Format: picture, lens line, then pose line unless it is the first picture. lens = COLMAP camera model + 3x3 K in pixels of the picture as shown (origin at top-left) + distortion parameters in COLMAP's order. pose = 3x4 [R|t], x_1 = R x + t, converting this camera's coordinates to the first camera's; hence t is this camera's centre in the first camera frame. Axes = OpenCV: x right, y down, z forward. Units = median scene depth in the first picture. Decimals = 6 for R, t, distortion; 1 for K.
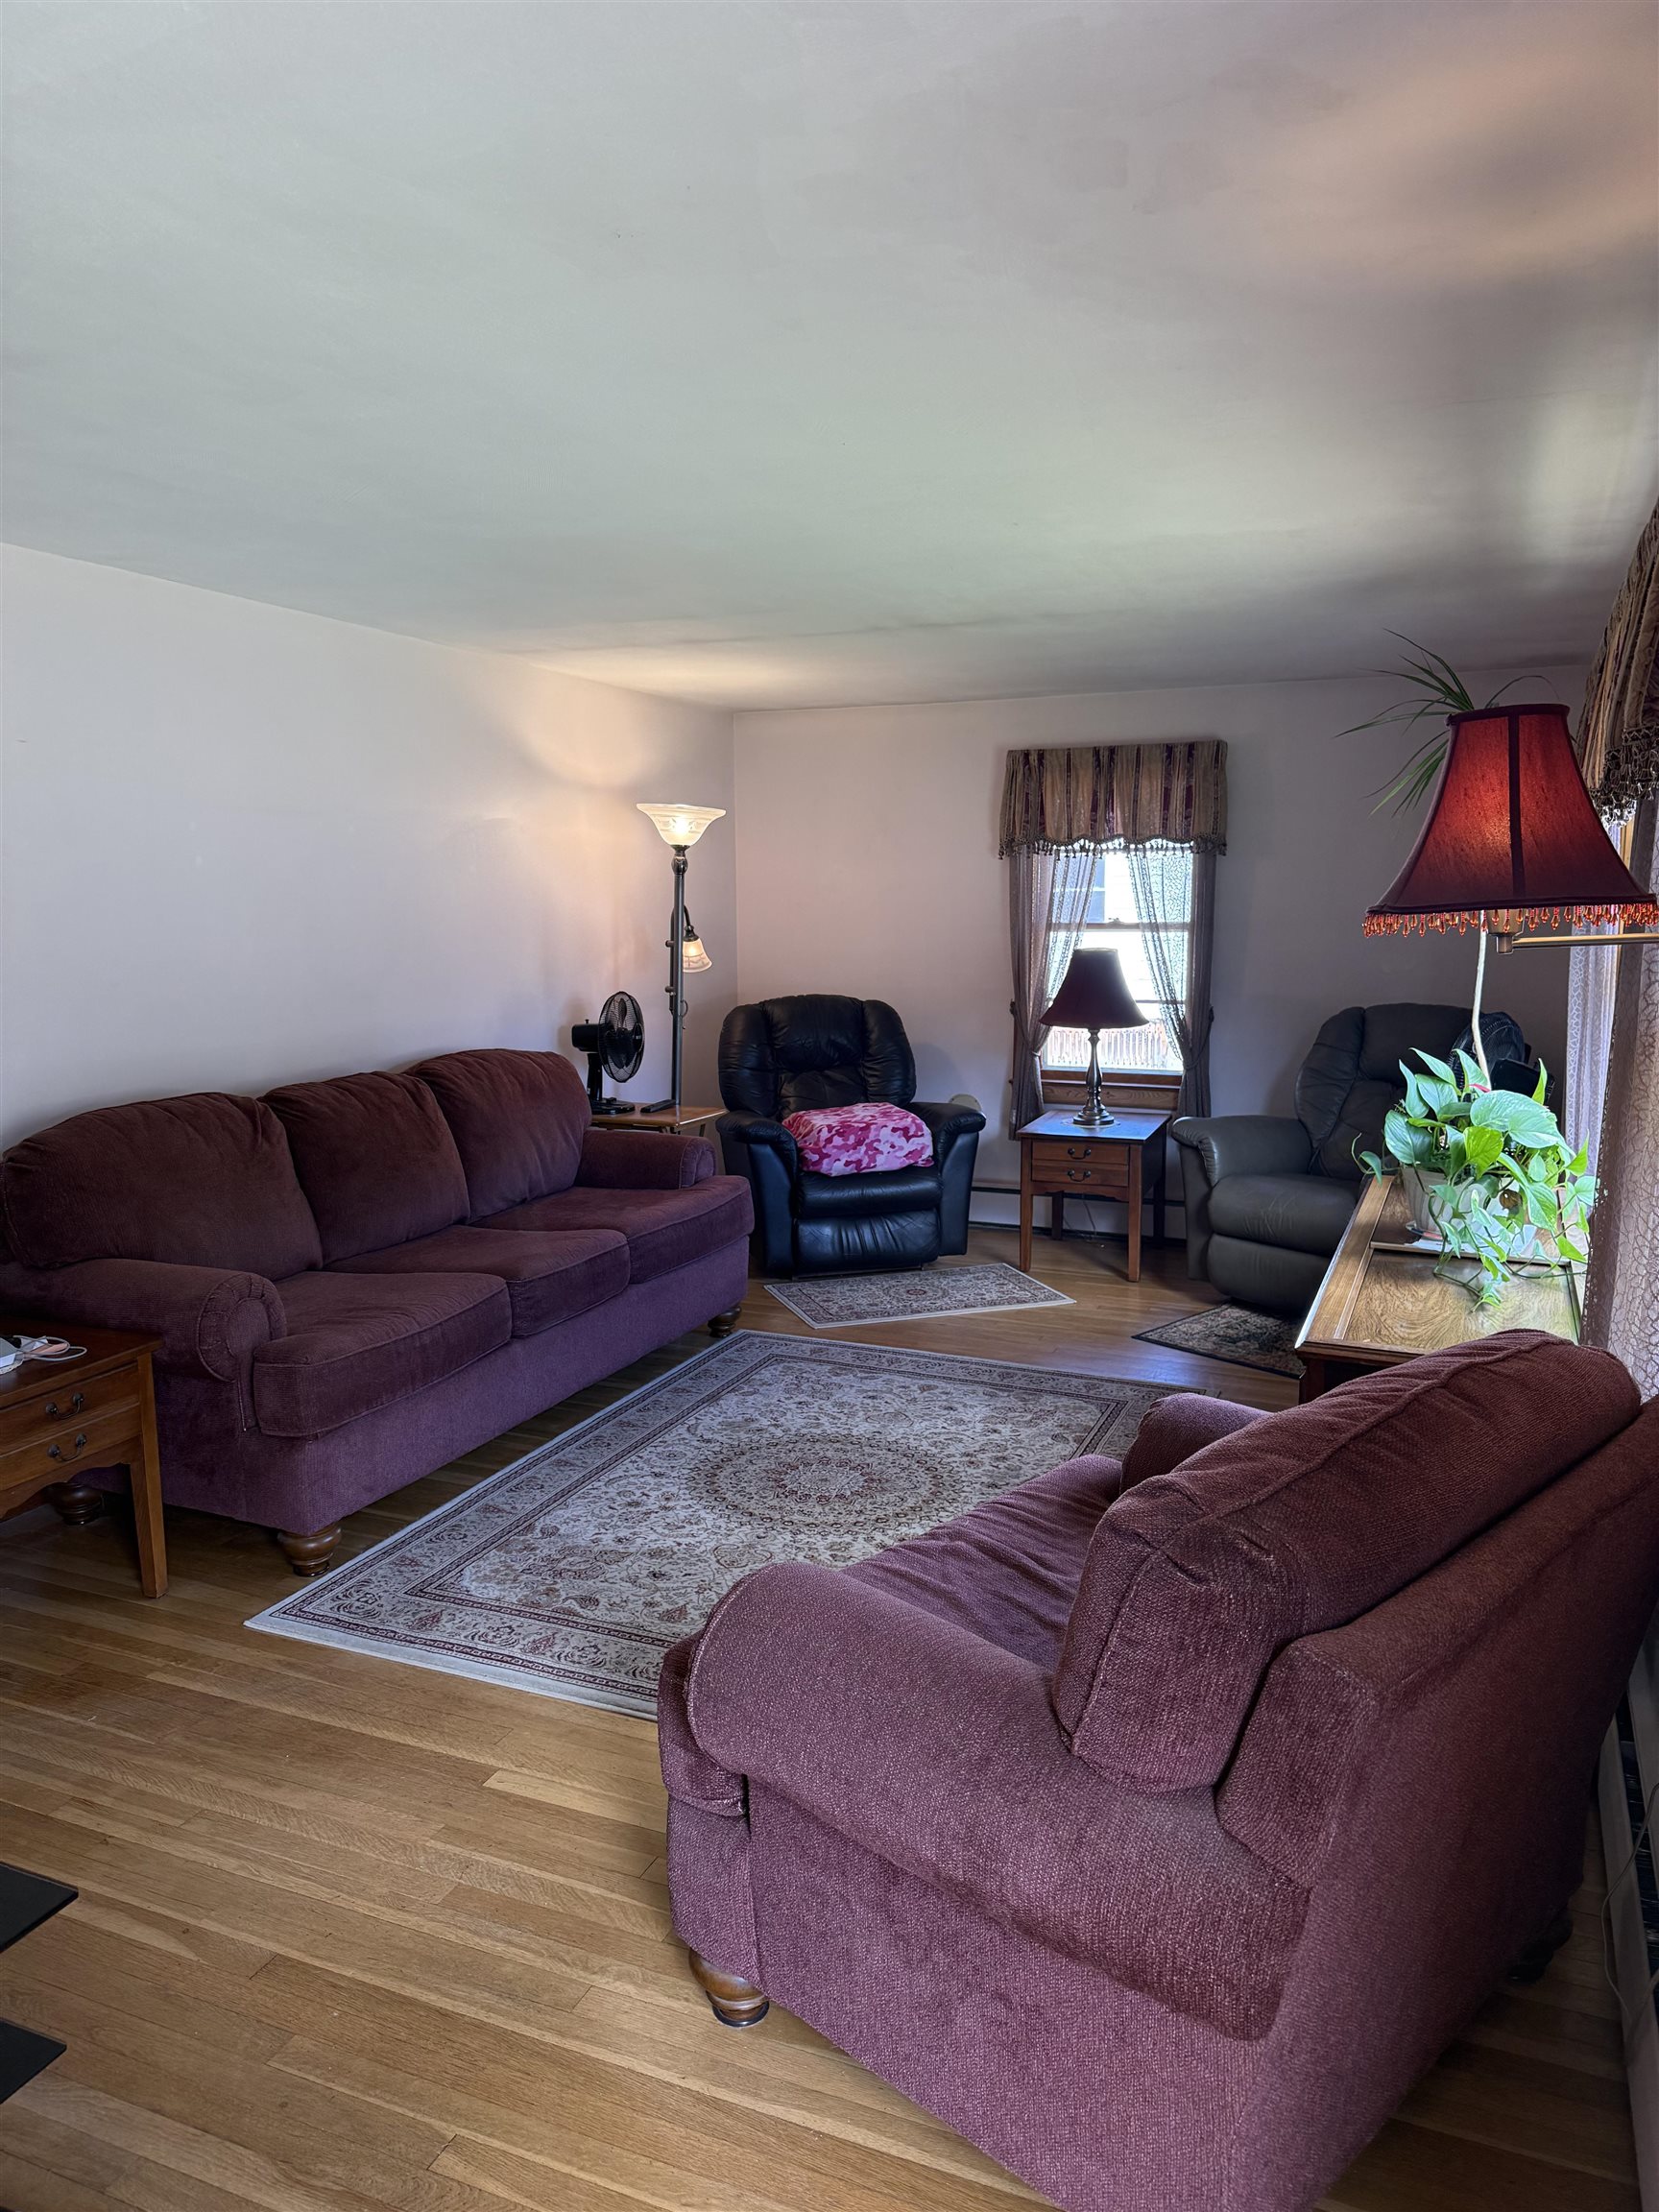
lens RADIAL K [[1565.6, 0, 885.7], [0, 1565.6, 1159.6], [0, 0, 1]] dist [0.084623, -0.000830]
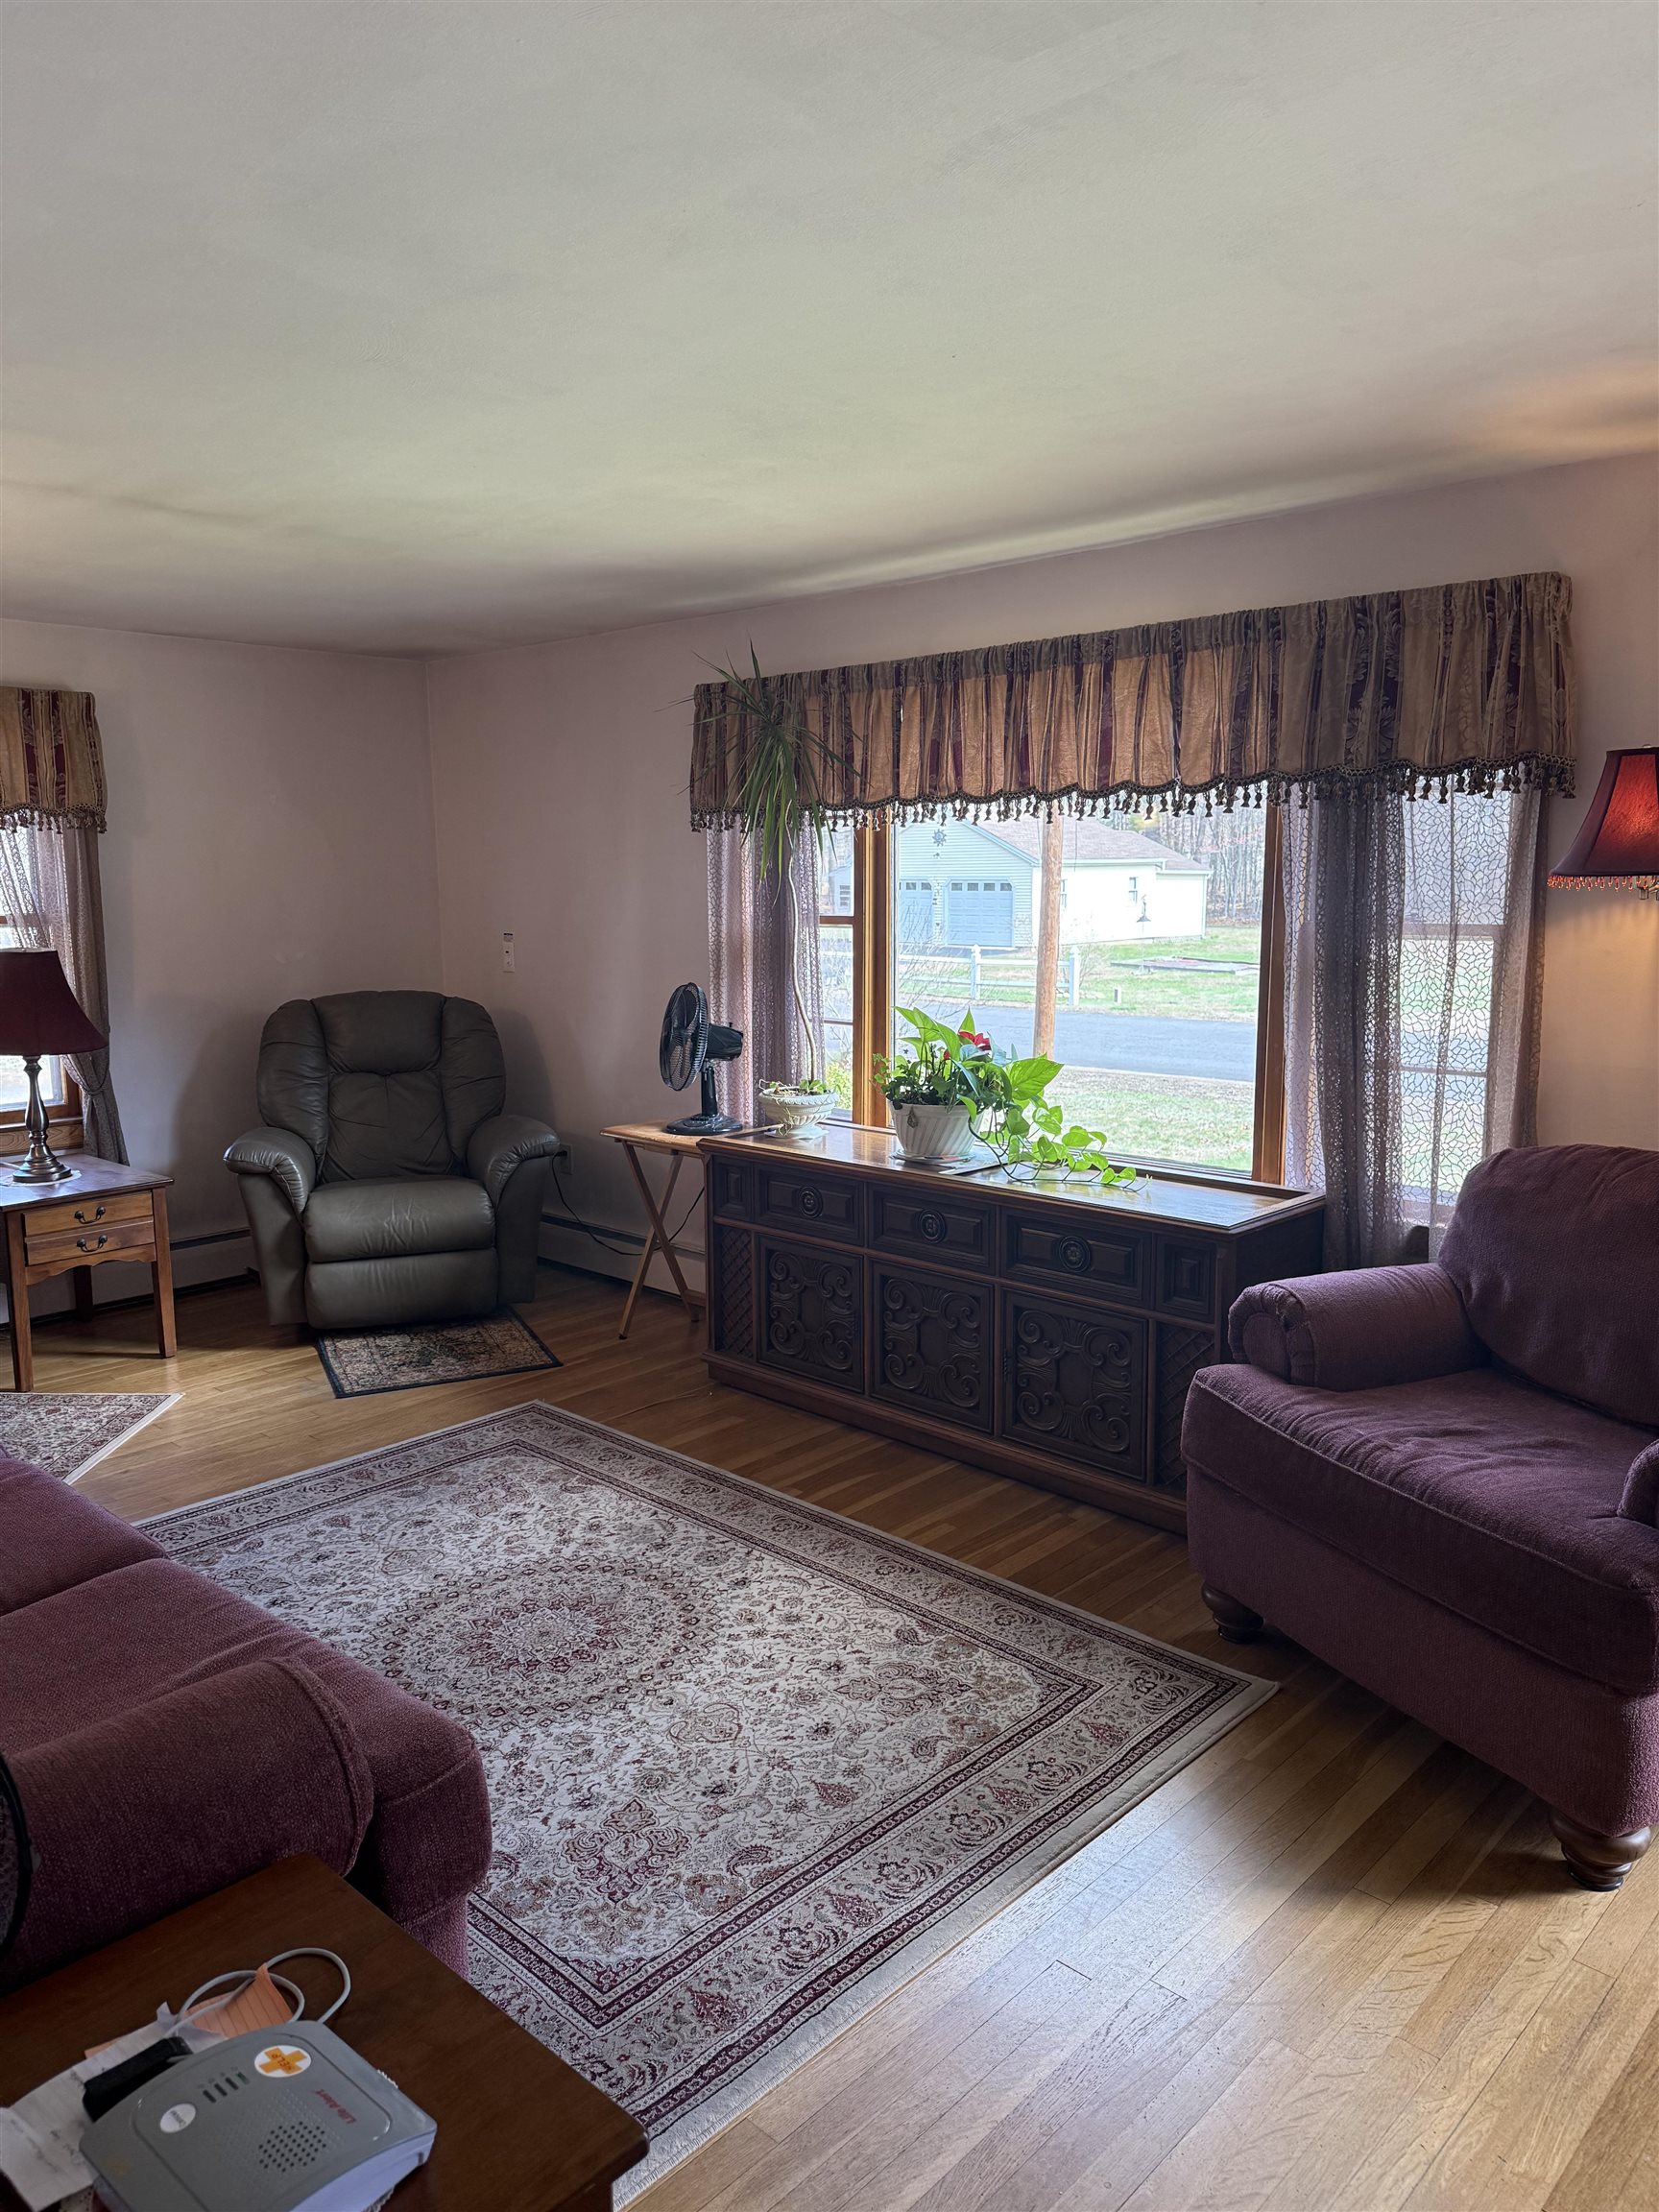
lens RADIAL K [[1572.0, 0, 829.5], [0, 1572.0, 1106.0], [0, 0, 1]] dist [0.010138, -0.002124]
pose [[0.375608, -0.155730, 0.913601, -0.561689], [0.178227, 0.979519, 0.093692, -0.082339], [-0.909480, 0.127637, 0.395671, 0.465847]]
